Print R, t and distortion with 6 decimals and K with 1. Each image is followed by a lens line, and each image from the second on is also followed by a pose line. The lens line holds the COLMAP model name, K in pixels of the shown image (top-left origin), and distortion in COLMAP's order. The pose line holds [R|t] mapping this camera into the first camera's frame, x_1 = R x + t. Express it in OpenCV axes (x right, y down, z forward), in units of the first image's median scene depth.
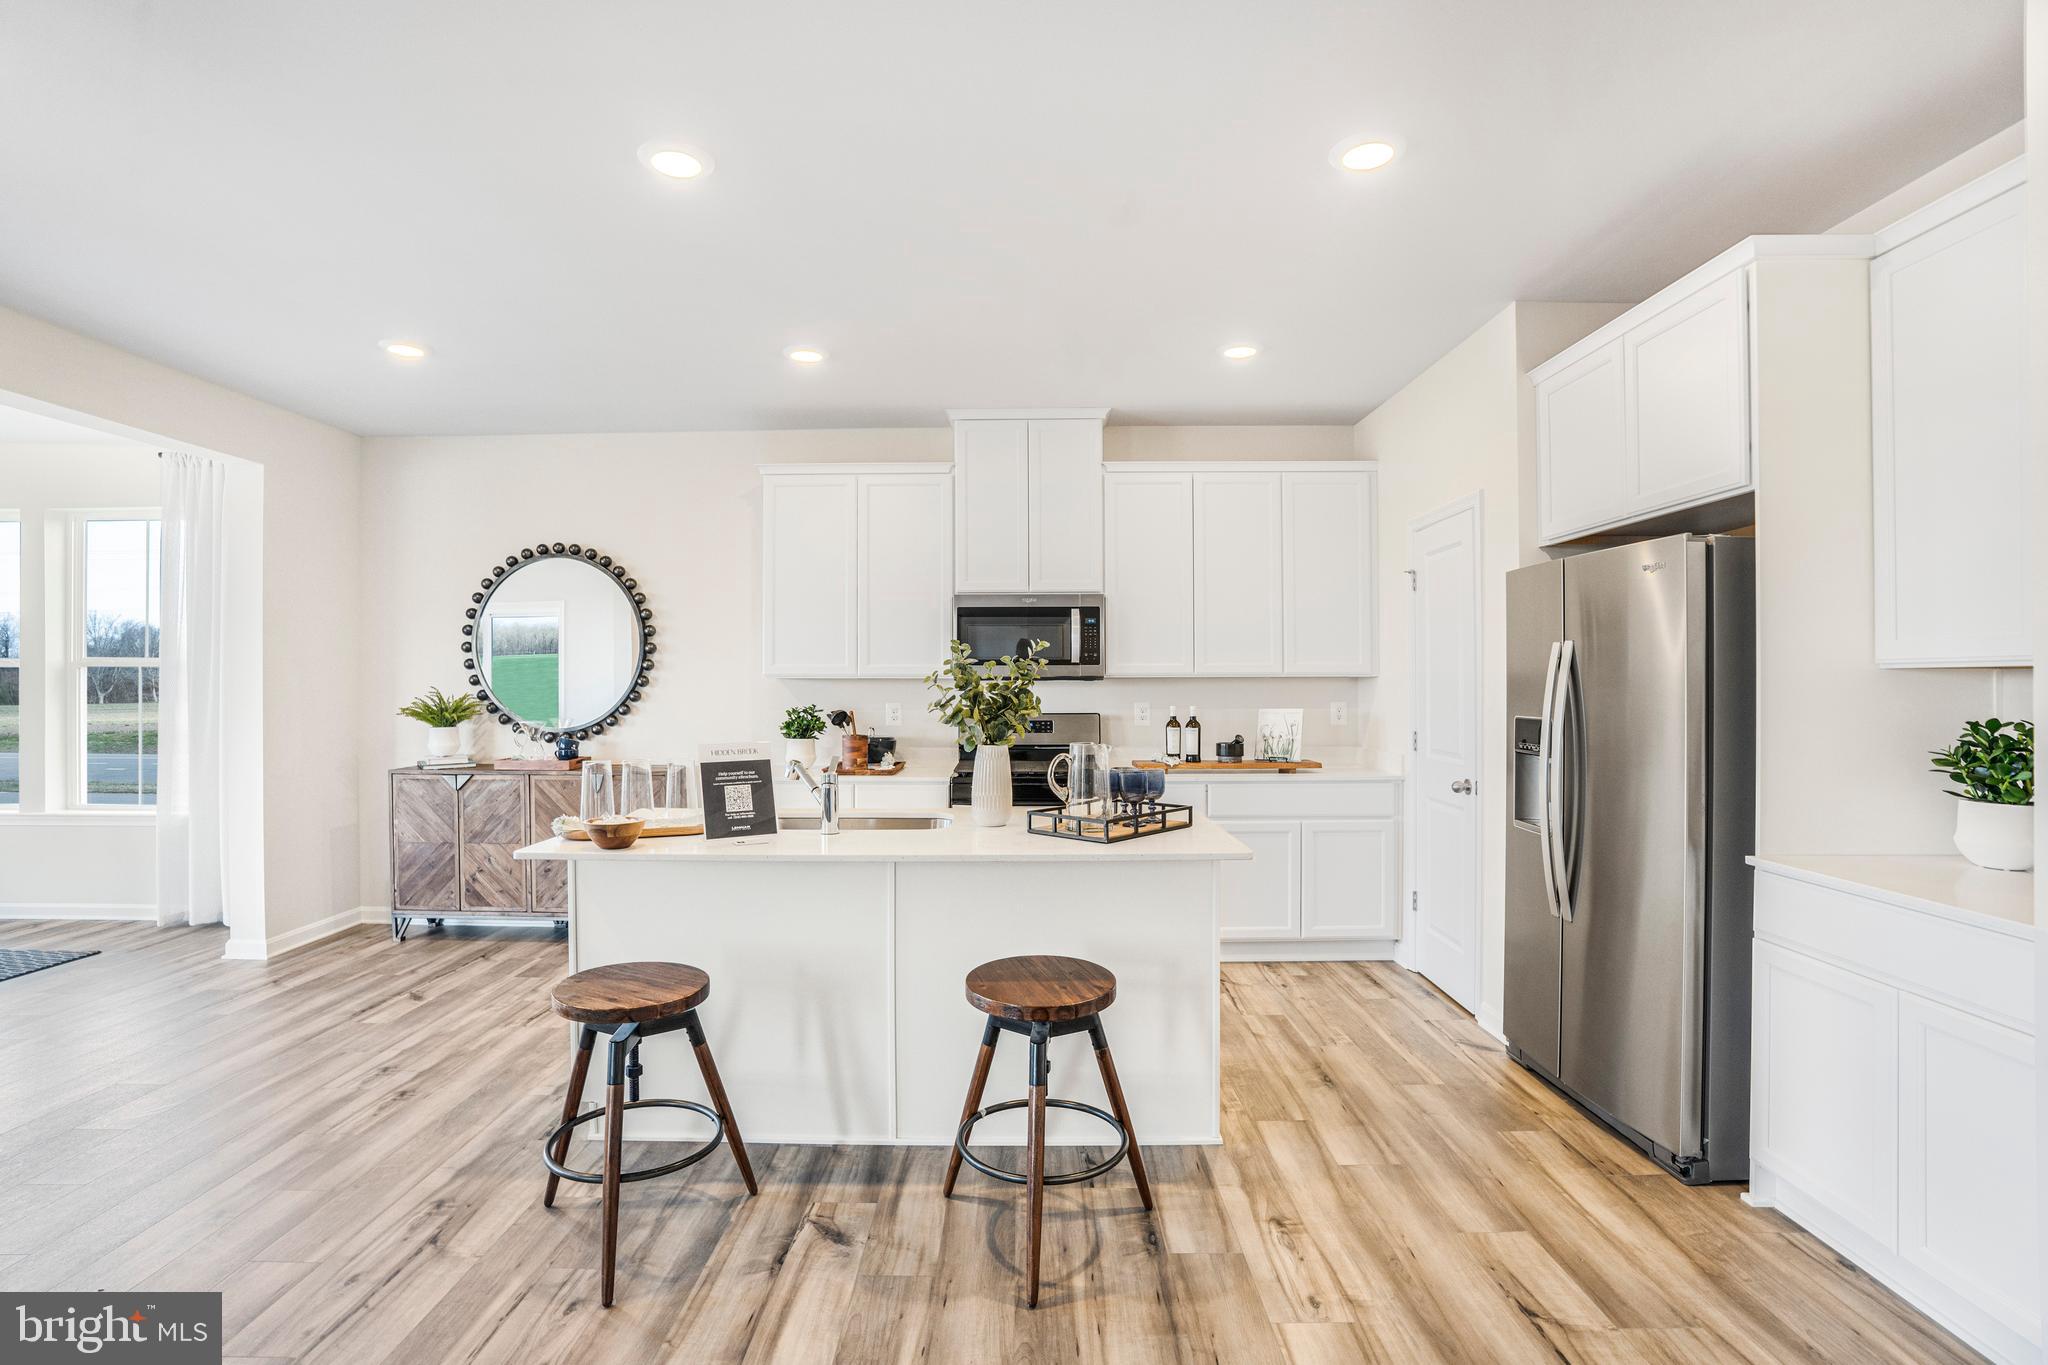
lens RADIAL K [[951.4, 0, 998.8], [0, 951.4, 682.8], [0, 0, 1]] dist [-0.050352, 0.010916]
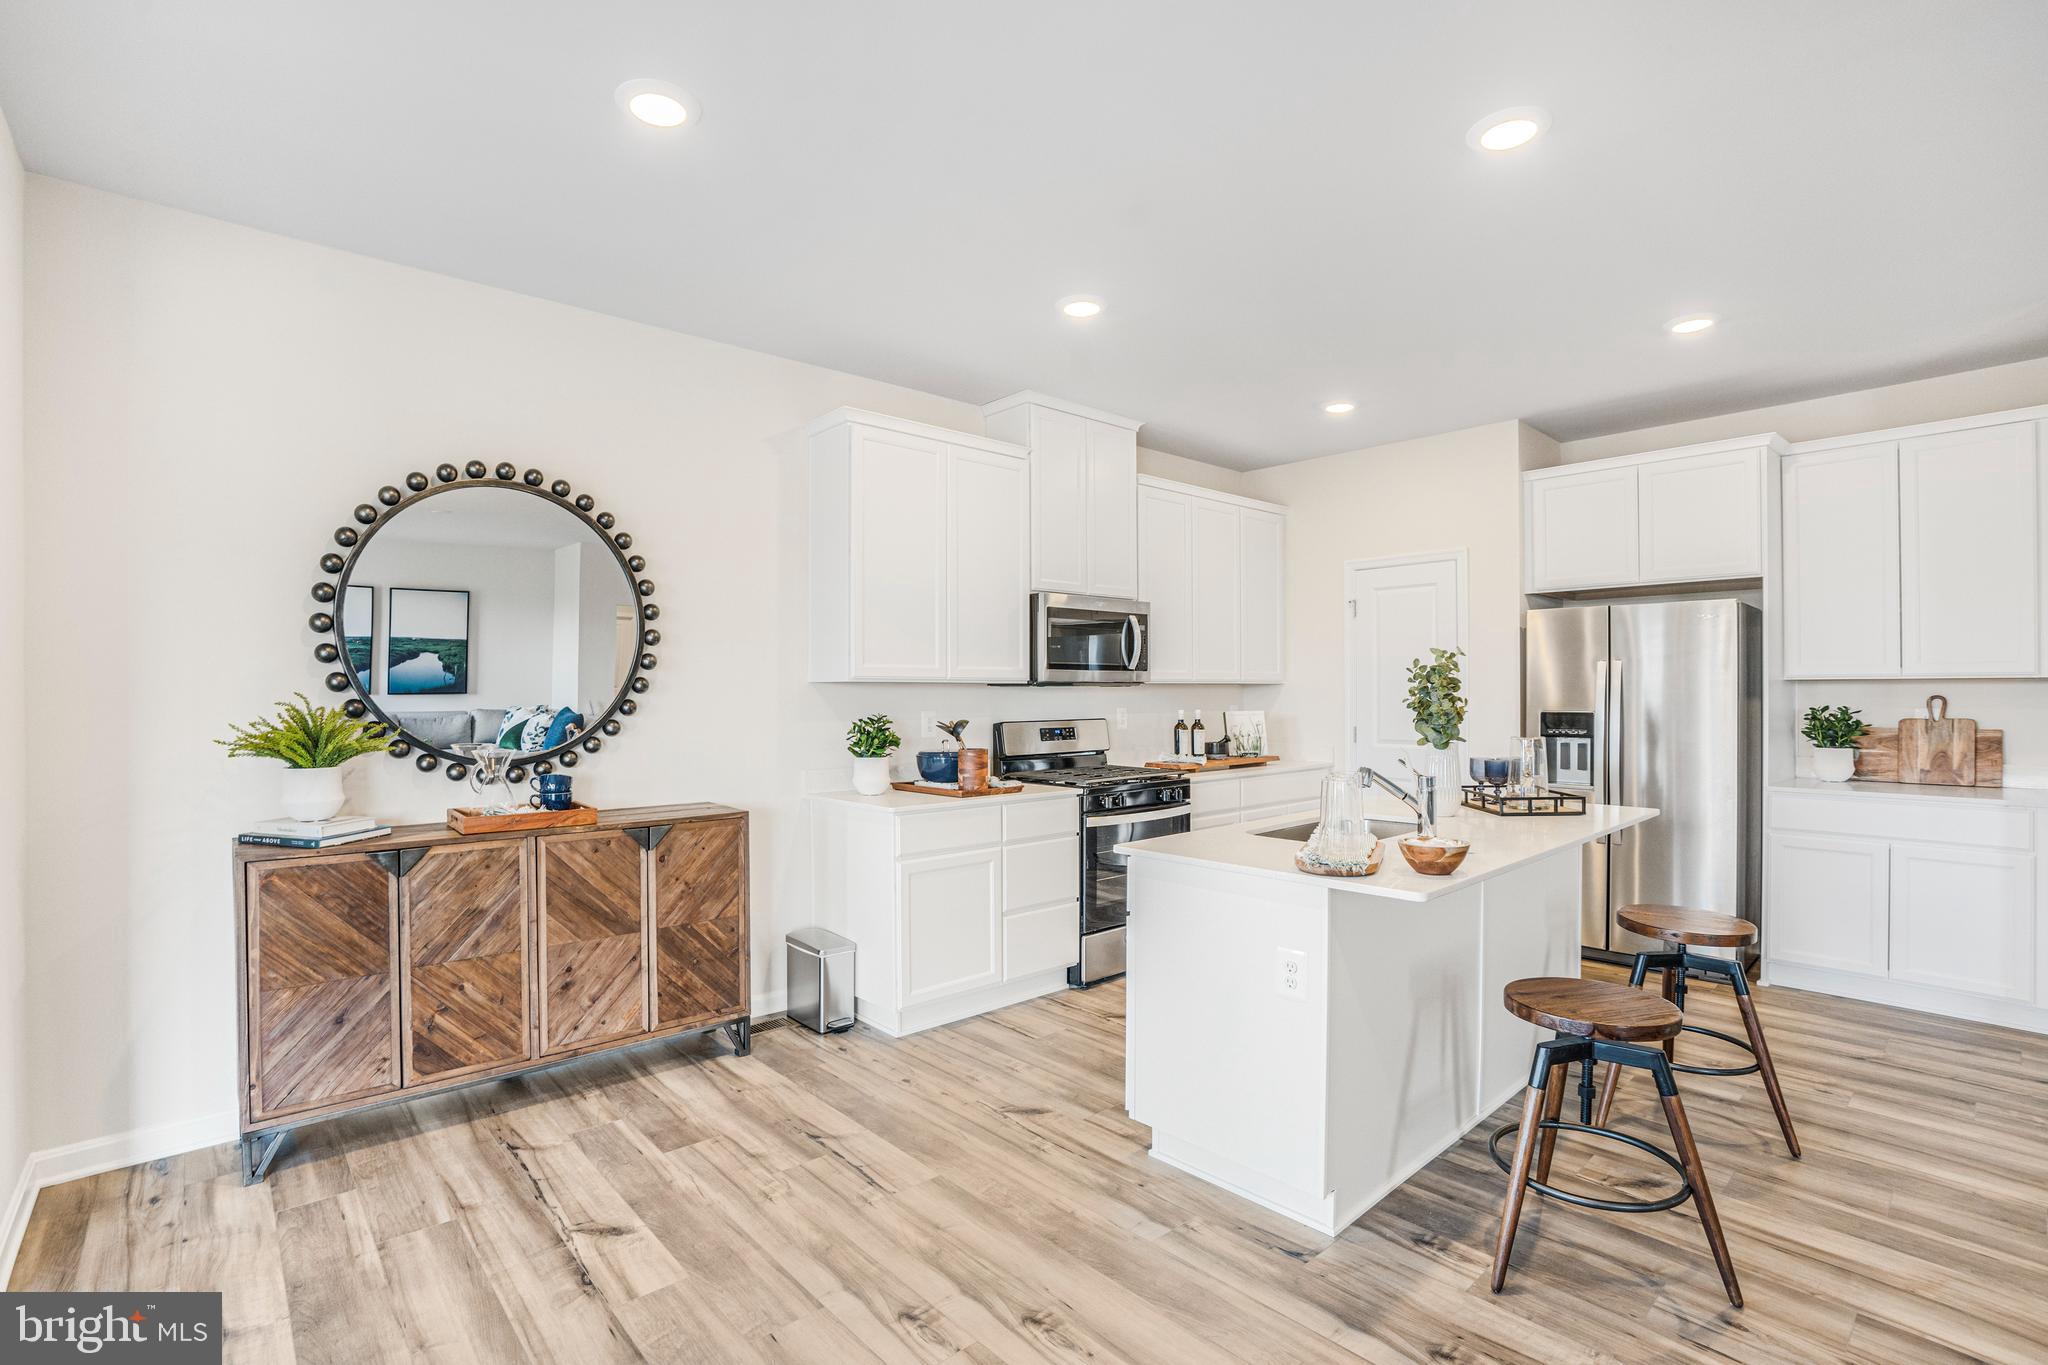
lens RADIAL K [[951.4, 0, 1024.4], [0, 951.4, 686.4], [0, 0, 1]] dist [-0.050352, 0.010916]
pose [[0.731439, 0.003296, 0.681899, -0.688069], [0.003357, 0.999959, -0.008434, 0.006218], [-0.681898, 0.008458, 0.731398, 0.333364]]
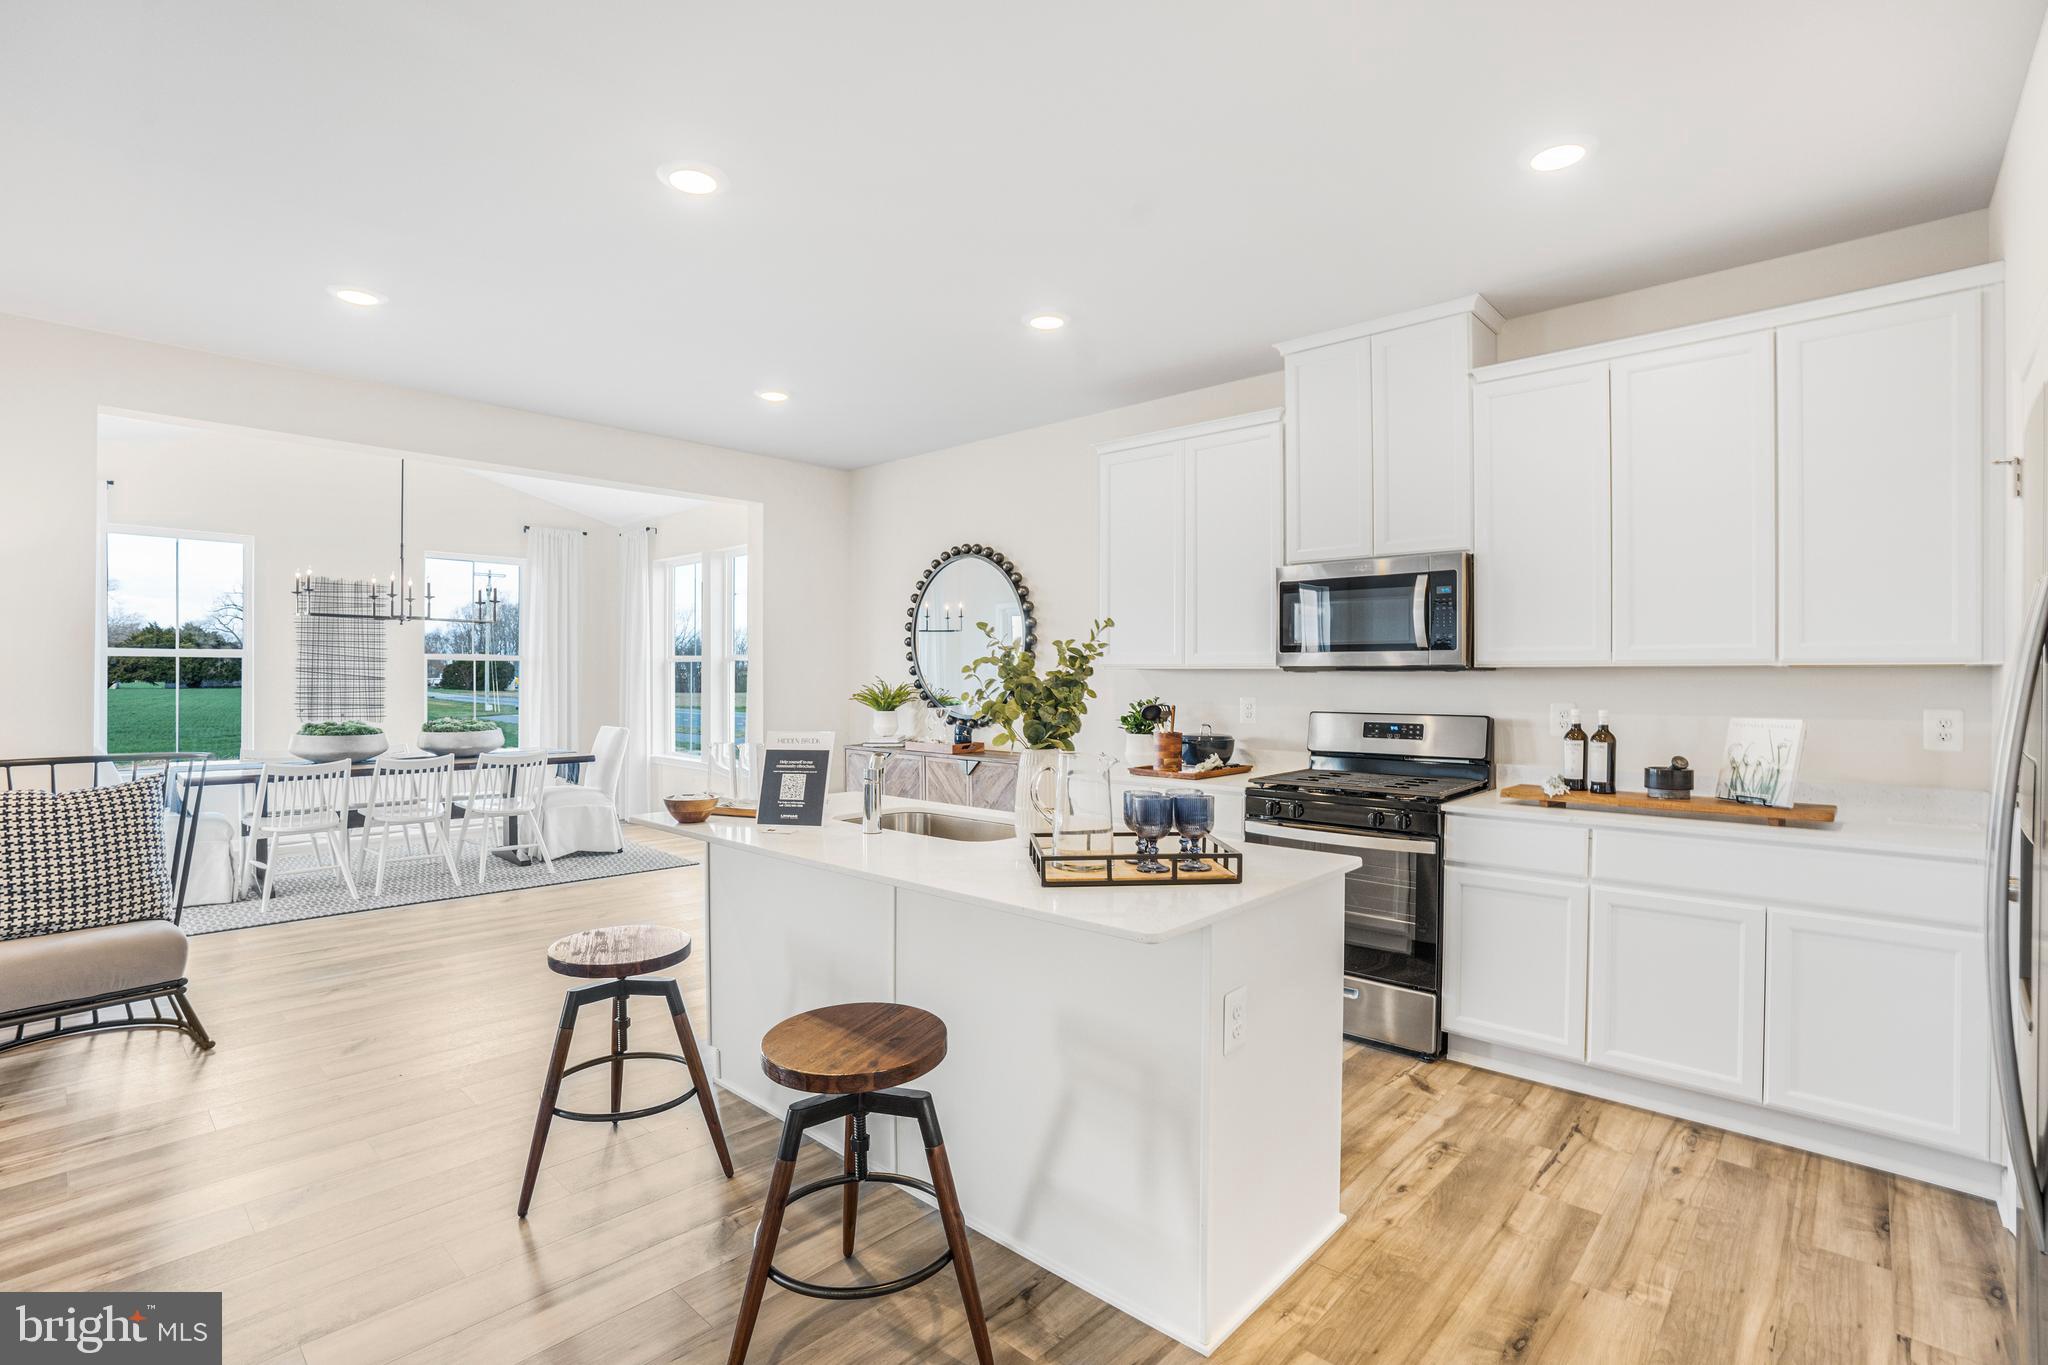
lens RADIAL K [[951.4, 0, 1013.4], [0, 951.4, 675.9], [0, 0, 1]] dist [-0.050352, 0.010916]
pose [[0.739163, 0.003199, -0.673519, 0.338359], [-0.002174, 0.999995, 0.002364, 0.000441], [0.673524, -0.000283, 0.739166, 0.239302]]
